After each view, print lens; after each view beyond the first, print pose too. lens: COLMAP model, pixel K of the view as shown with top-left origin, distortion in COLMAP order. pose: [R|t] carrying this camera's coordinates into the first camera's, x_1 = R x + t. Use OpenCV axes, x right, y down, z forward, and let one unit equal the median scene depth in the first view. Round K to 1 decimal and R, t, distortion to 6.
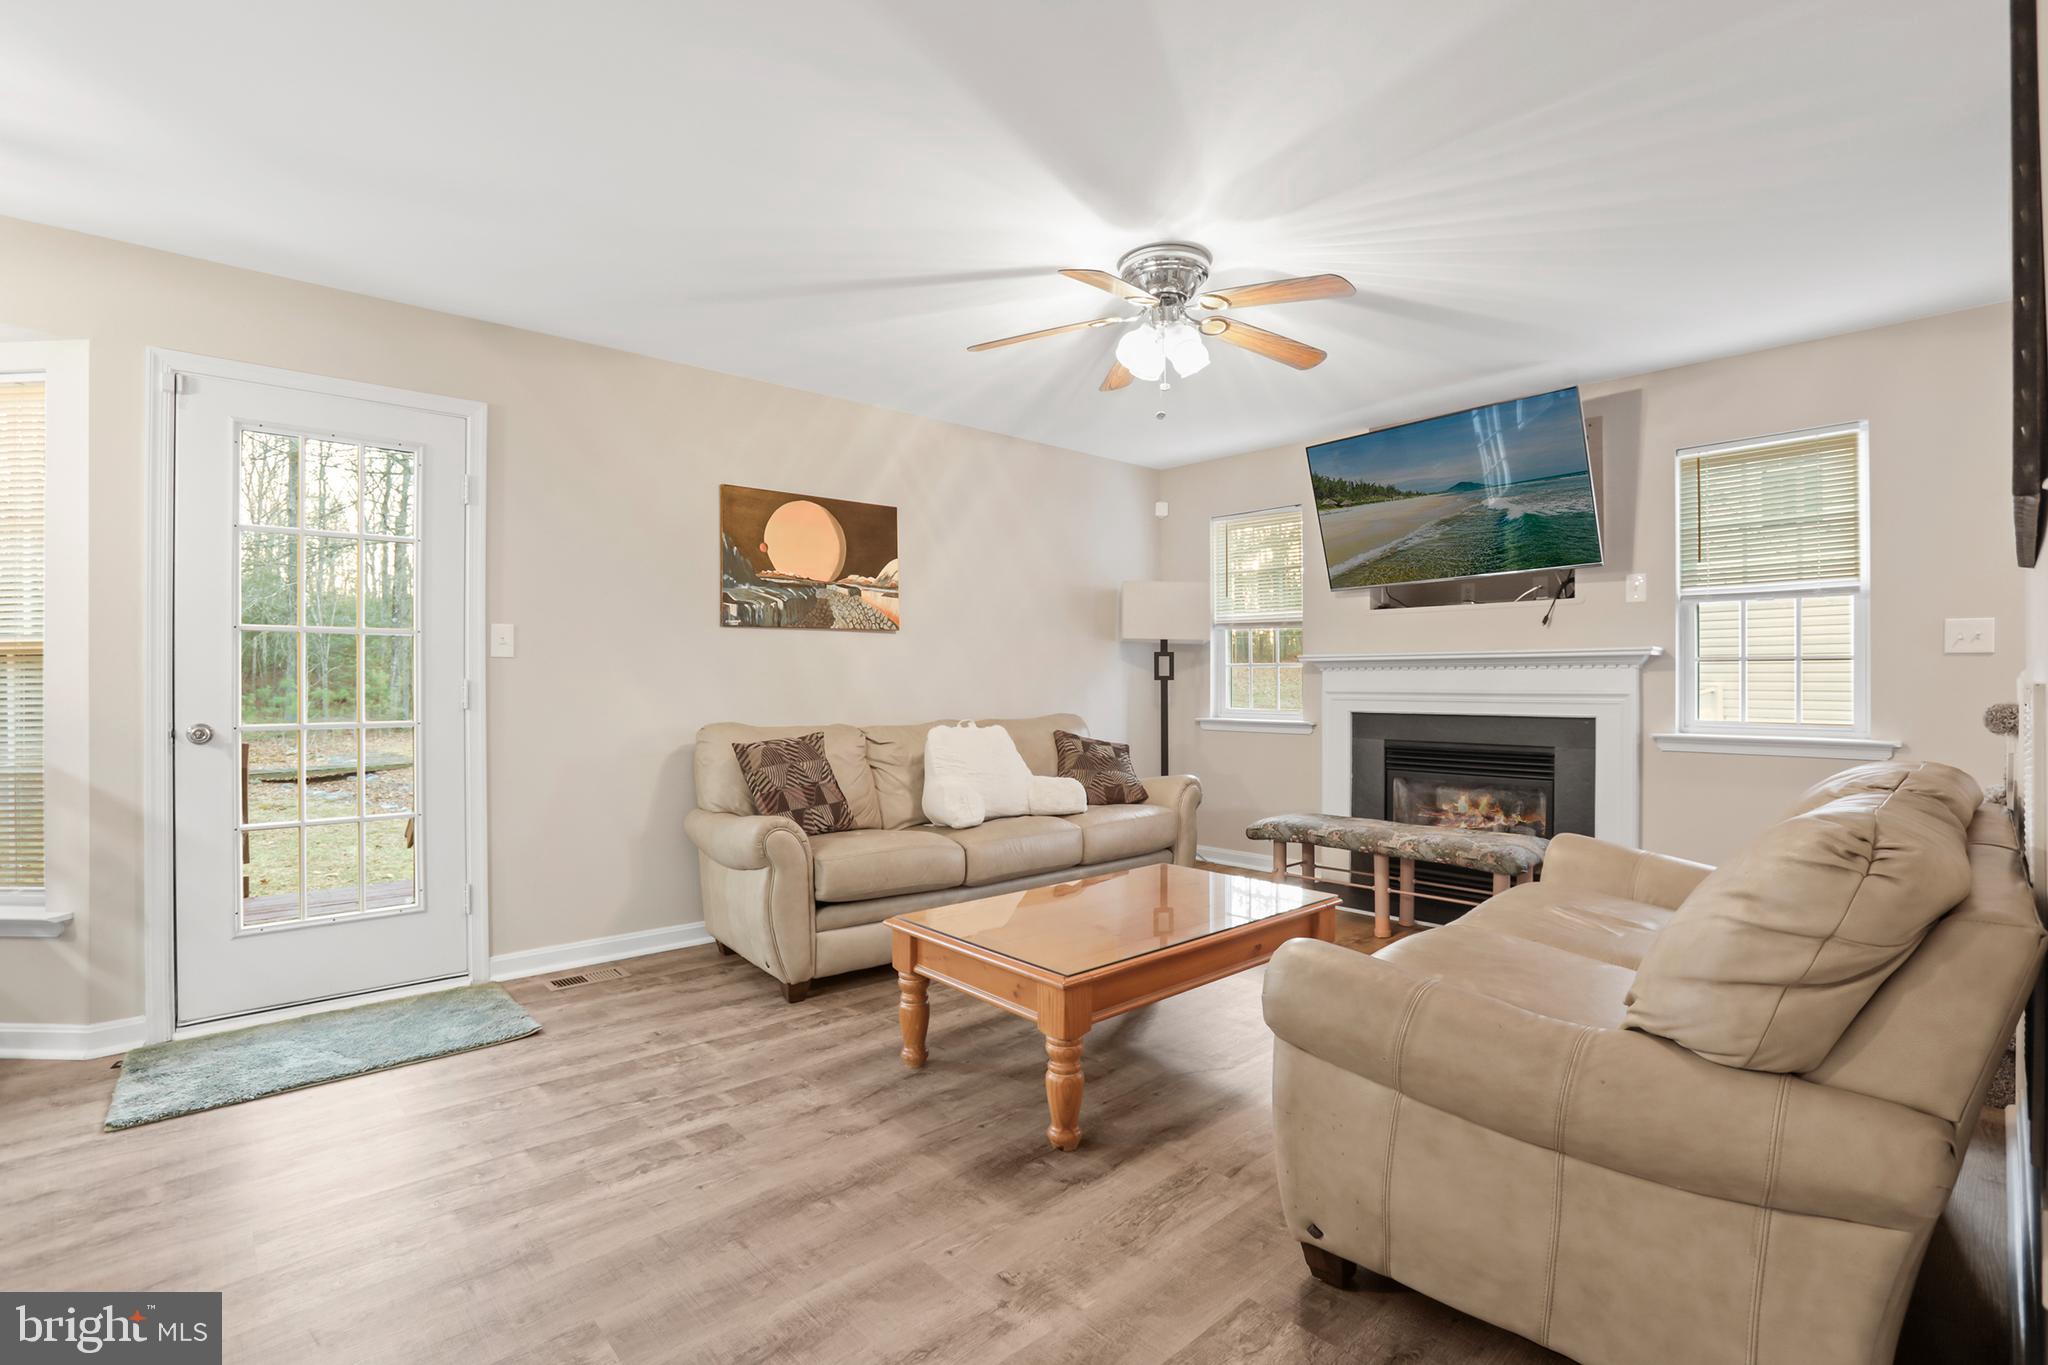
lens RADIAL K [[934.0, 0, 1008.4], [0, 934.0, 680.6], [0, 0, 1]] dist [-0.053501, 0.000479]
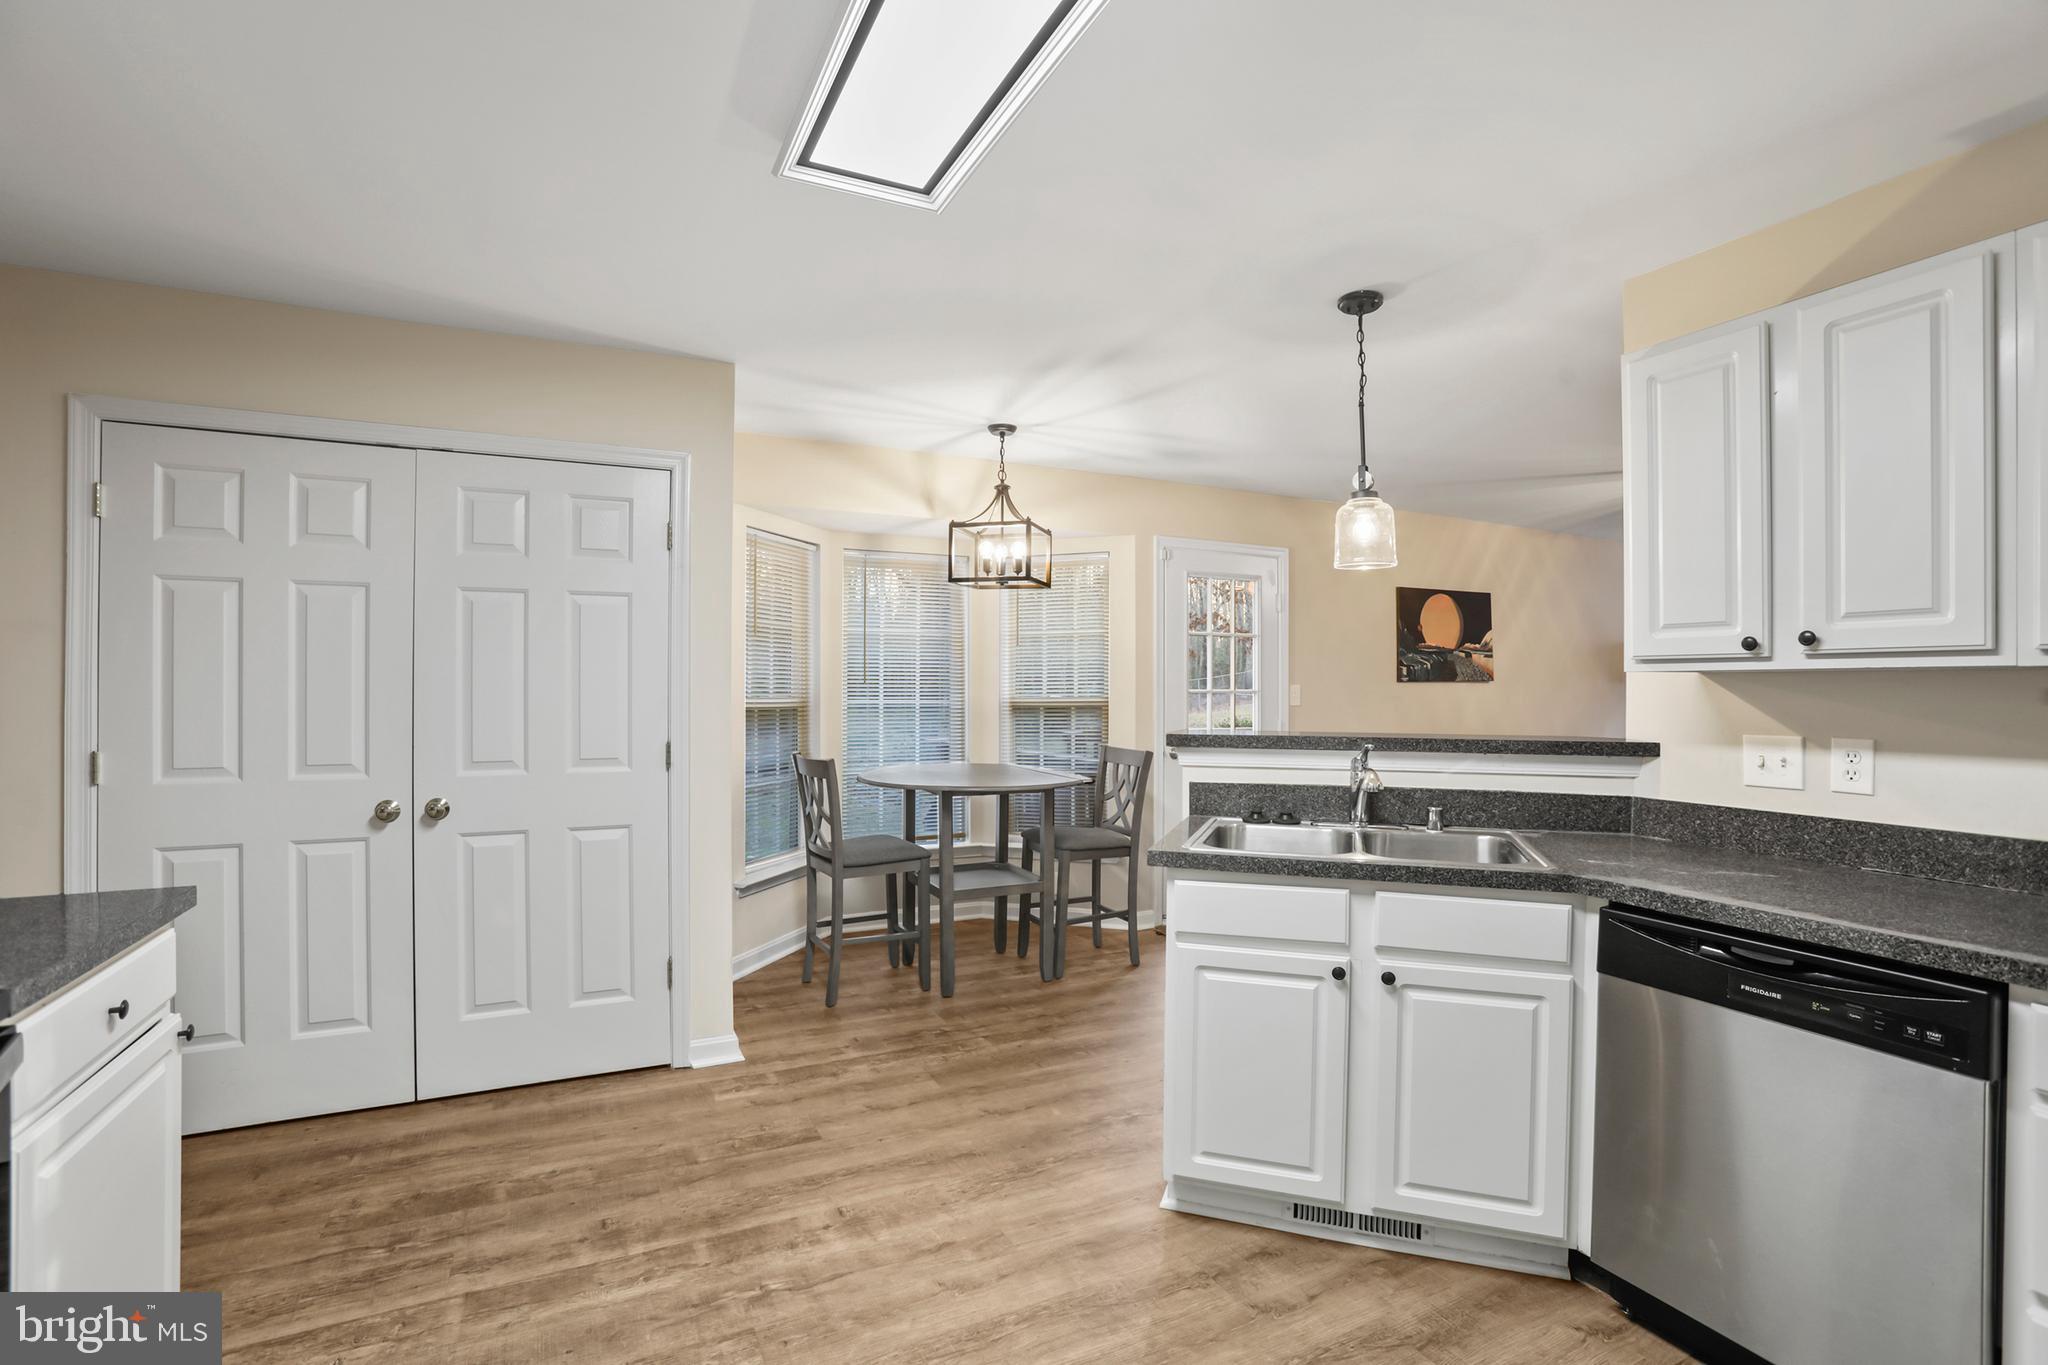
lens RADIAL K [[923.1, 0, 1009.3], [0, 923.1, 686.4], [0, 0, 1]] dist [-0.061643, 0.000351]
pose [[0.960151, 0.006052, -0.279418, -0.481740], [-0.005604, 0.999981, 0.002402, -0.049892], [0.279427, -0.000740, 0.960167, -0.561996]]
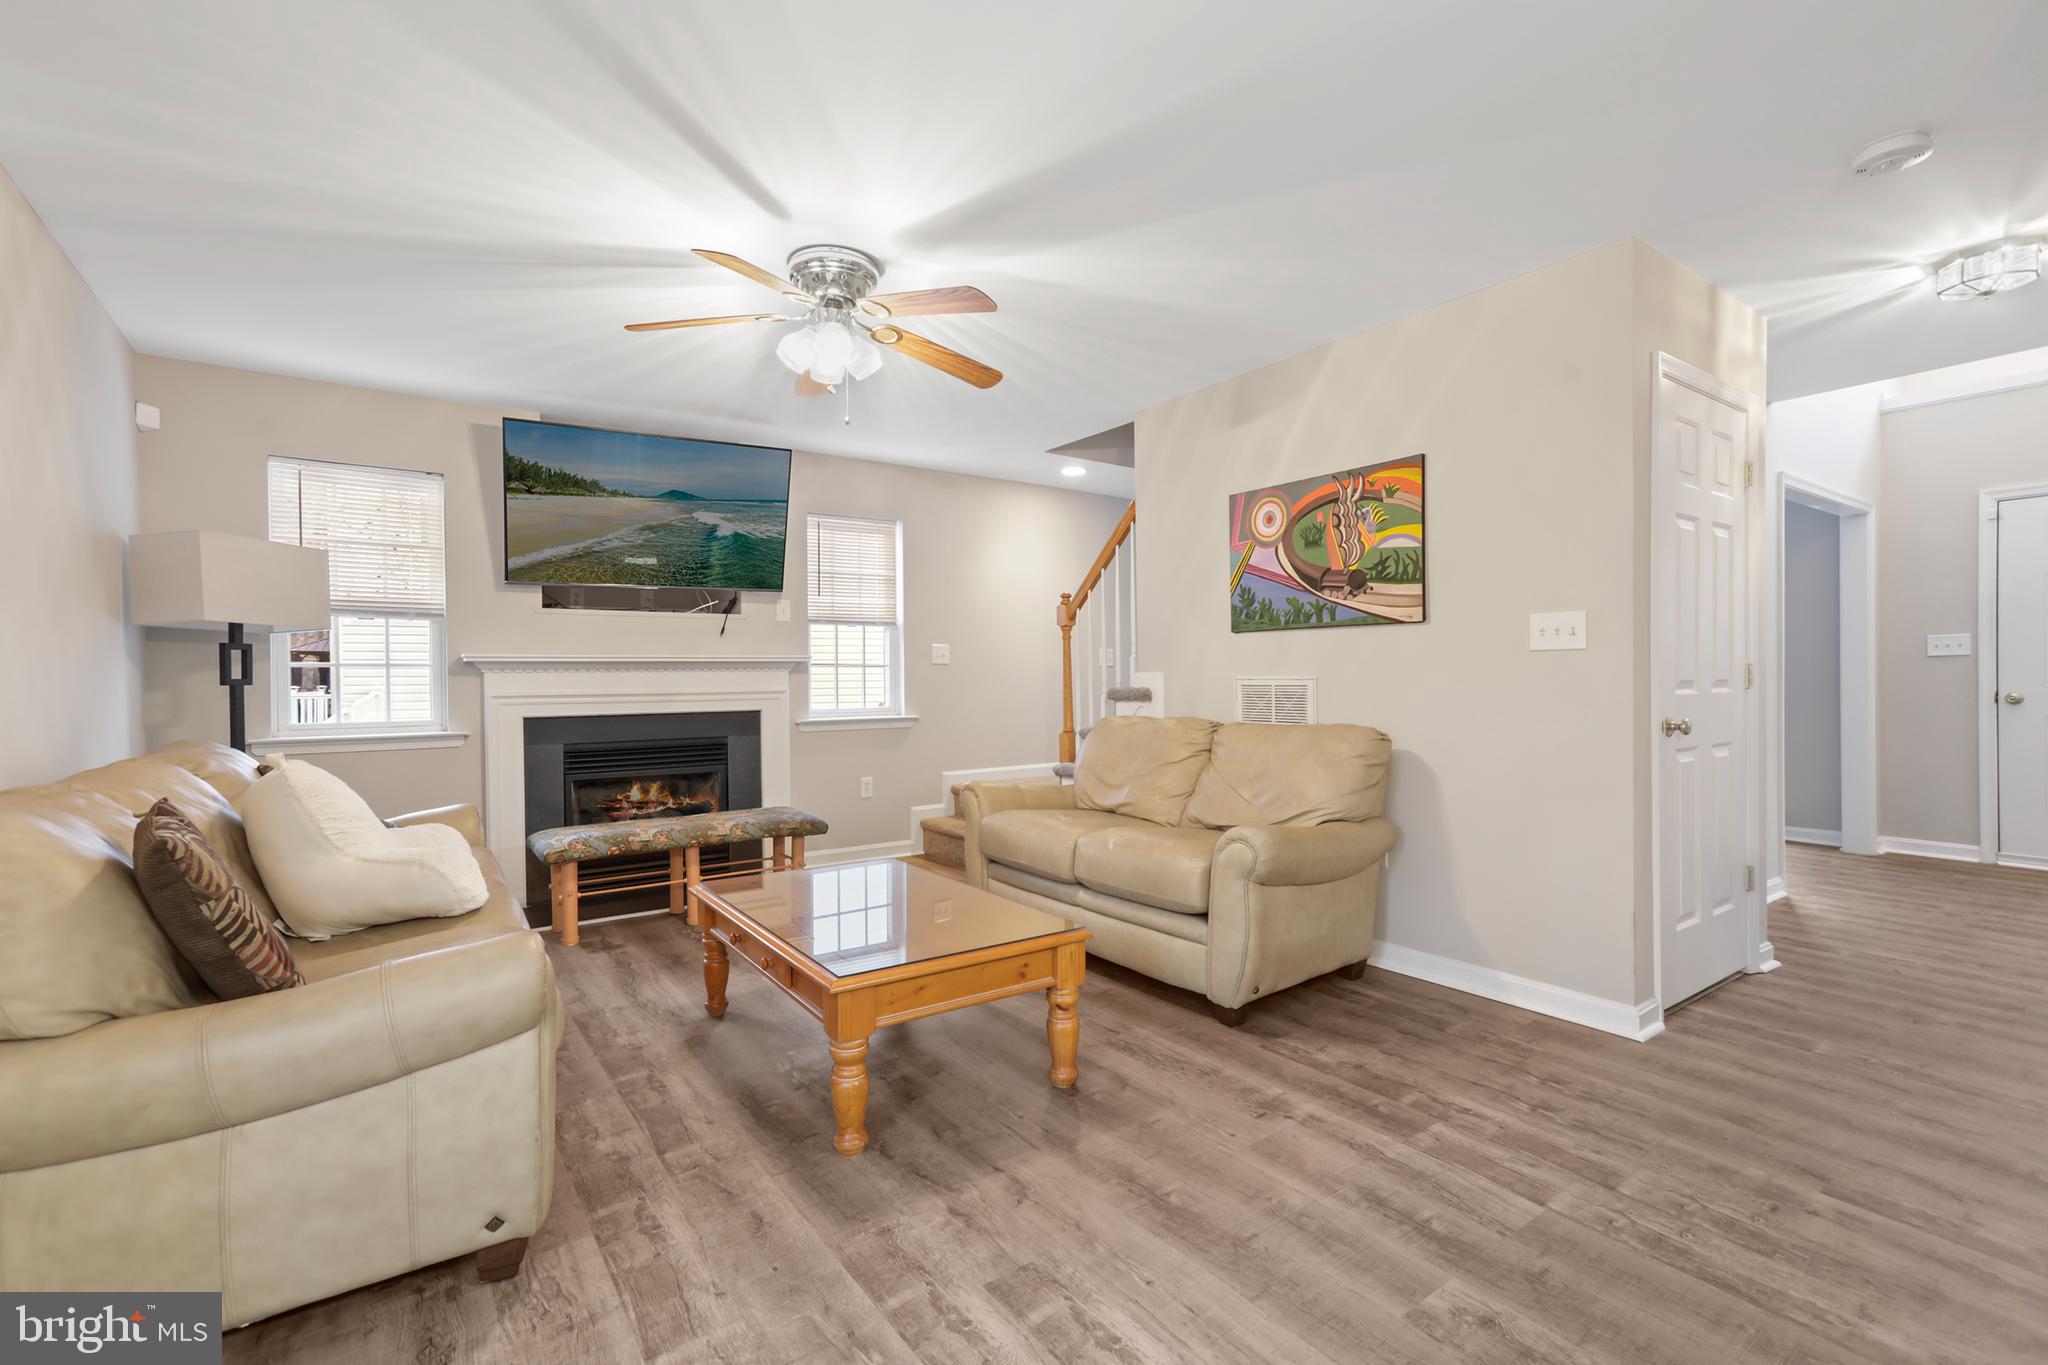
lens RADIAL K [[914.6, 0, 1024.0], [0, 914.6, 682.5], [0, 0, 1]] dist [-0.011770, 0.014755]
pose [[0.095353, -0.005555, 0.995428, -0.573435], [0.009439, 0.999945, 0.004676, -0.000407], [-0.995399, 0.008950, 0.095400, 0.500562]]
